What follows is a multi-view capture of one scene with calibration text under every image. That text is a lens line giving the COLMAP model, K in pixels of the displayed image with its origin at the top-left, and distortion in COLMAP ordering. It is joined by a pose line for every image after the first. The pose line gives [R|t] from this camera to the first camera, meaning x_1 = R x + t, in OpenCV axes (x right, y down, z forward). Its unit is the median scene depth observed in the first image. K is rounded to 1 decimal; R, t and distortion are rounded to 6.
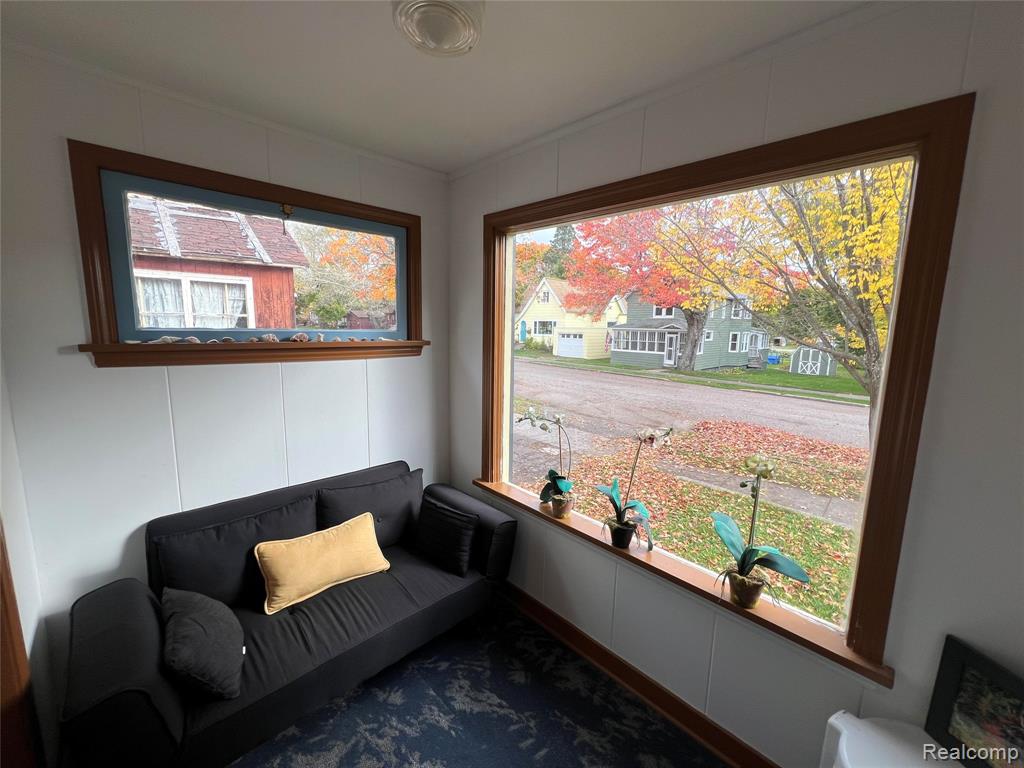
lens RADIAL K [[407.7, 0, 512.0], [0, 407.7, 384.0], [0, 0, 1]] dist [-0.001440, -0.000086]
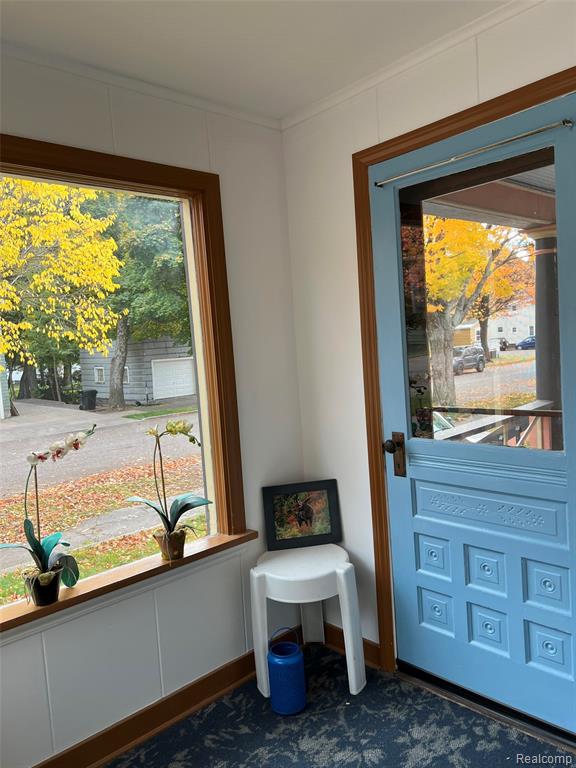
lens RADIAL K [[576.9, 0, 288.0], [0, 576.9, 384.0], [0, 0, 1]] dist [0.070073, -0.085076]
pose [[0.005601, -0.102132, 0.994755, -1.010294], [0.215382, 0.971546, 0.098536, -0.015231], [-0.976514, 0.213700, 0.027439, 0.570292]]
